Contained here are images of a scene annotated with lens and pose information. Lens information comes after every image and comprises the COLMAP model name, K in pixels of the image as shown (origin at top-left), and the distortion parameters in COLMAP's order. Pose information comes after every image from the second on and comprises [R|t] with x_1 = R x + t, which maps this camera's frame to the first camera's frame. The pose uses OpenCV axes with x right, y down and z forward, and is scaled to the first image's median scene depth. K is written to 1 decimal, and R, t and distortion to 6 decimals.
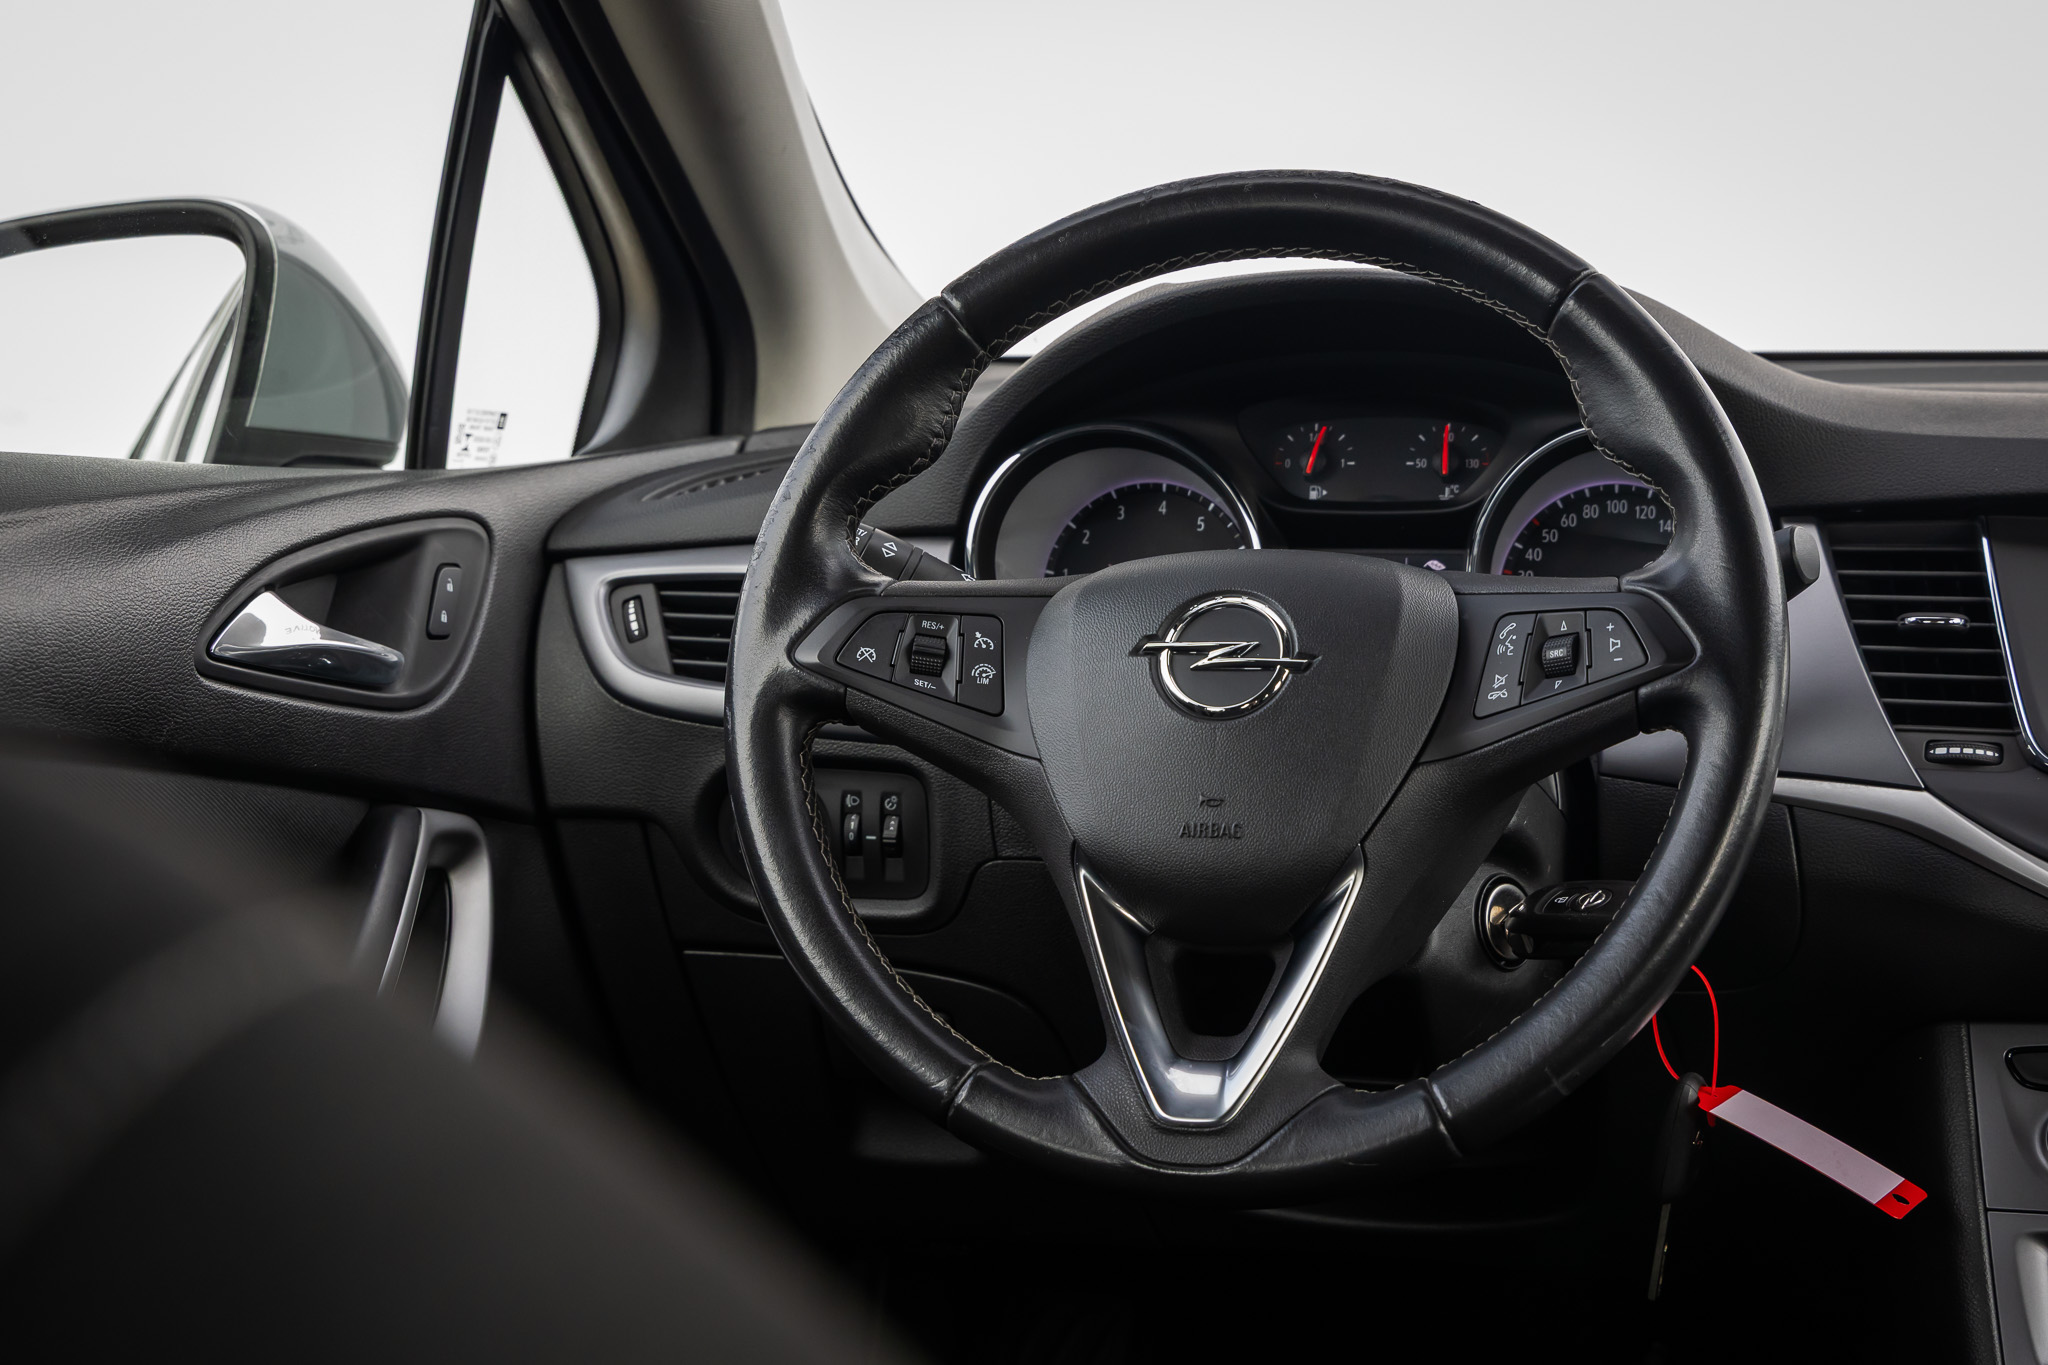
lens RADIAL K [[3239.2, 0, 1024.0], [0, 3239.2, 682.5], [0, 0, 1]] dist [0.001805, 0.075721]
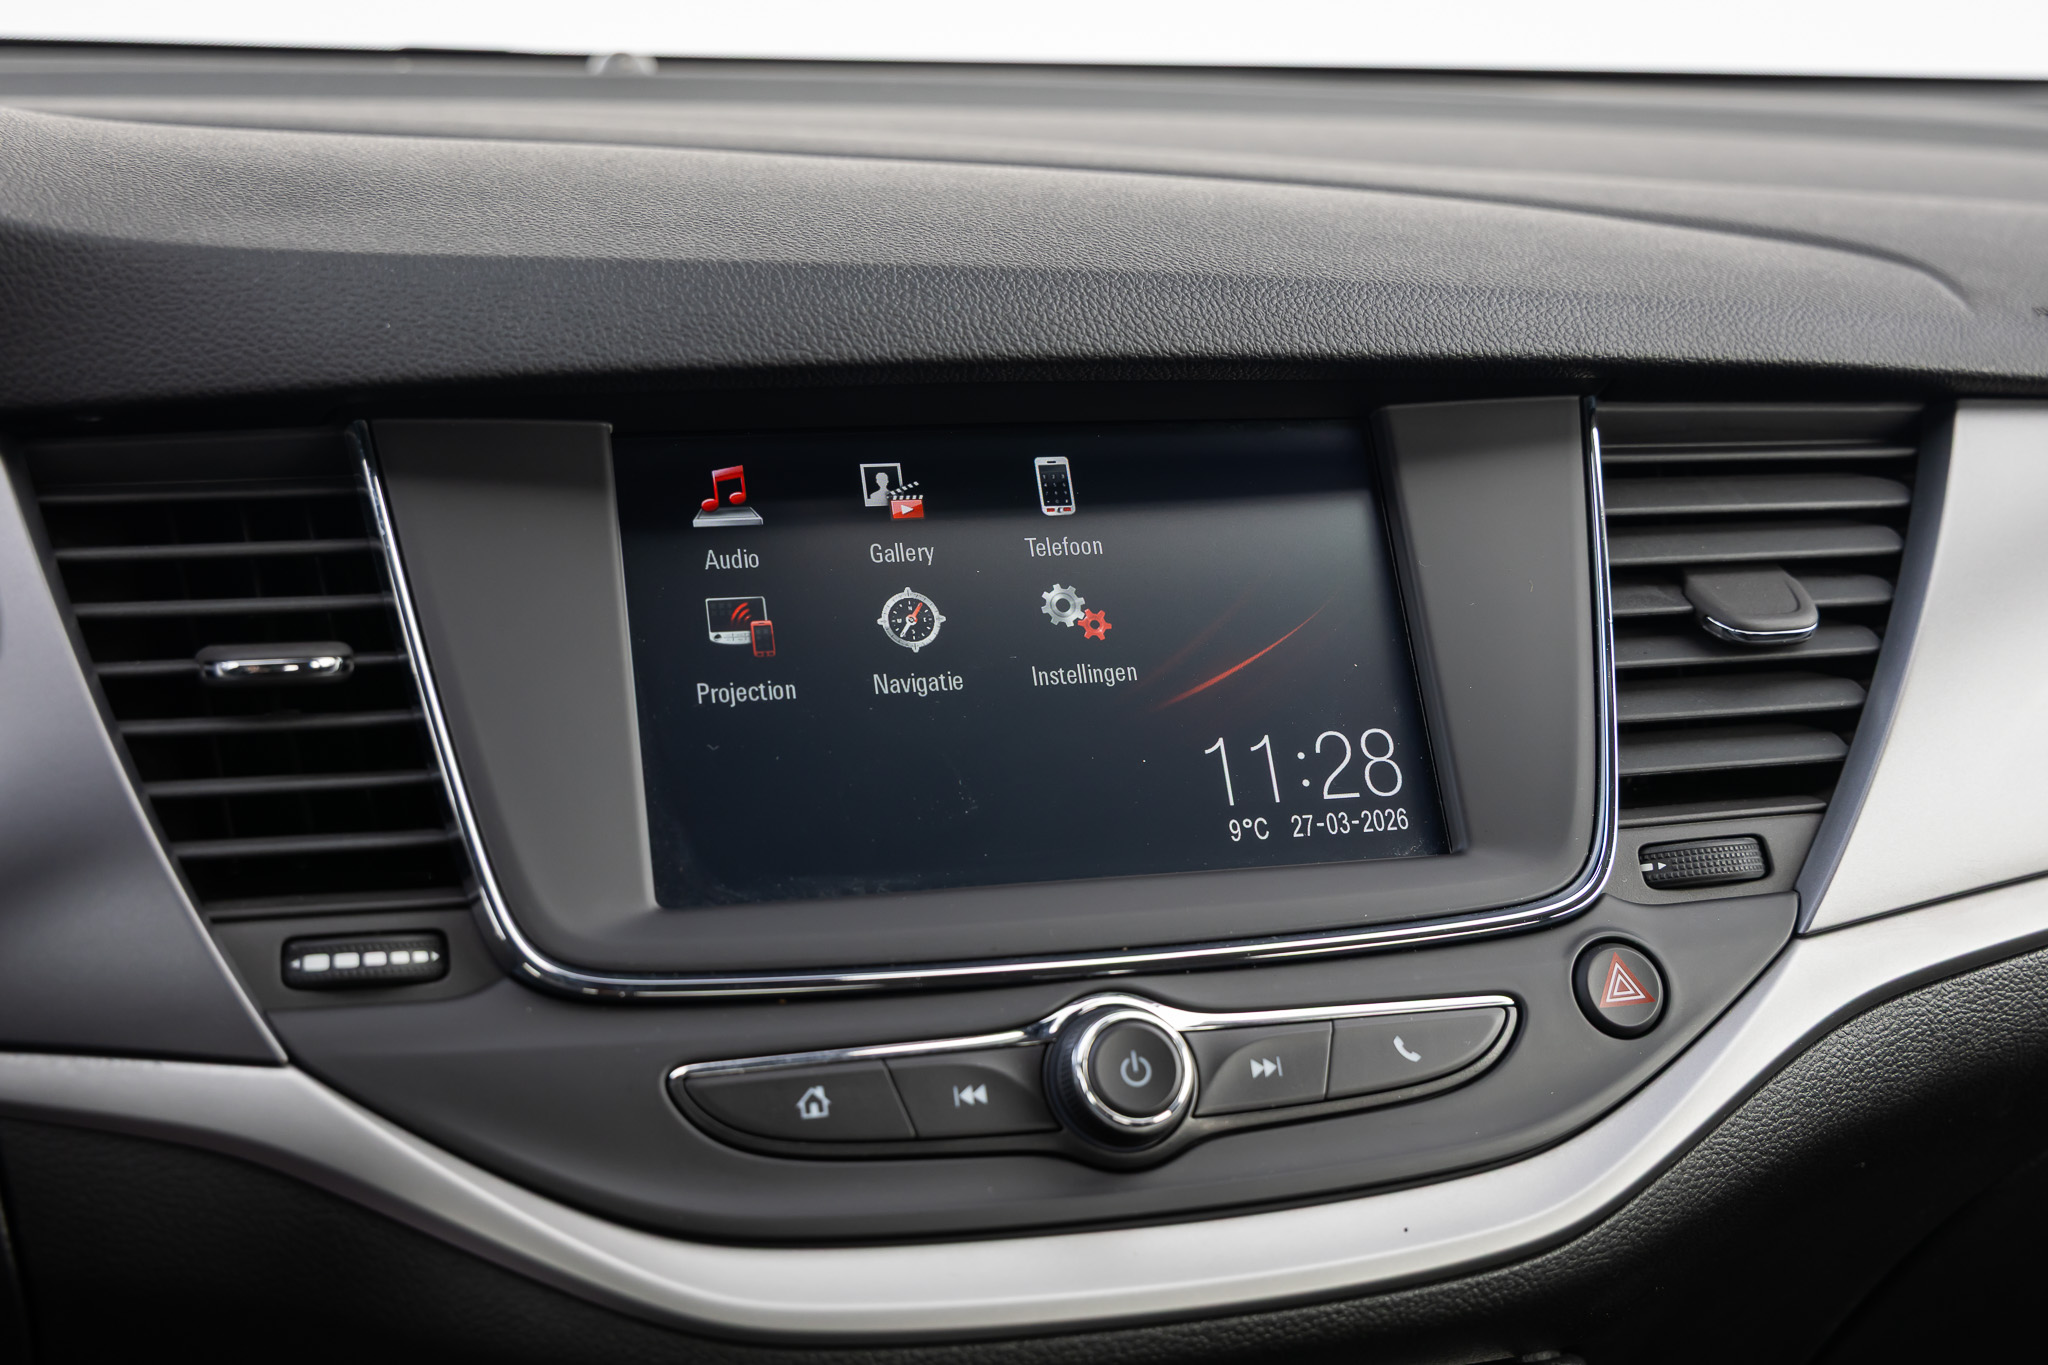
lens RADIAL K [[2723.7, 0, 1031.3], [0, 2723.7, 657.7], [0, 0, 1]] dist [-0.014723, -0.067901]
pose [[0.841217, -0.097106, 0.531906, 0.161614], [0.028844, 0.990399, 0.135192, -0.067078], [-0.539927, -0.098384, 0.835942, 0.605139]]
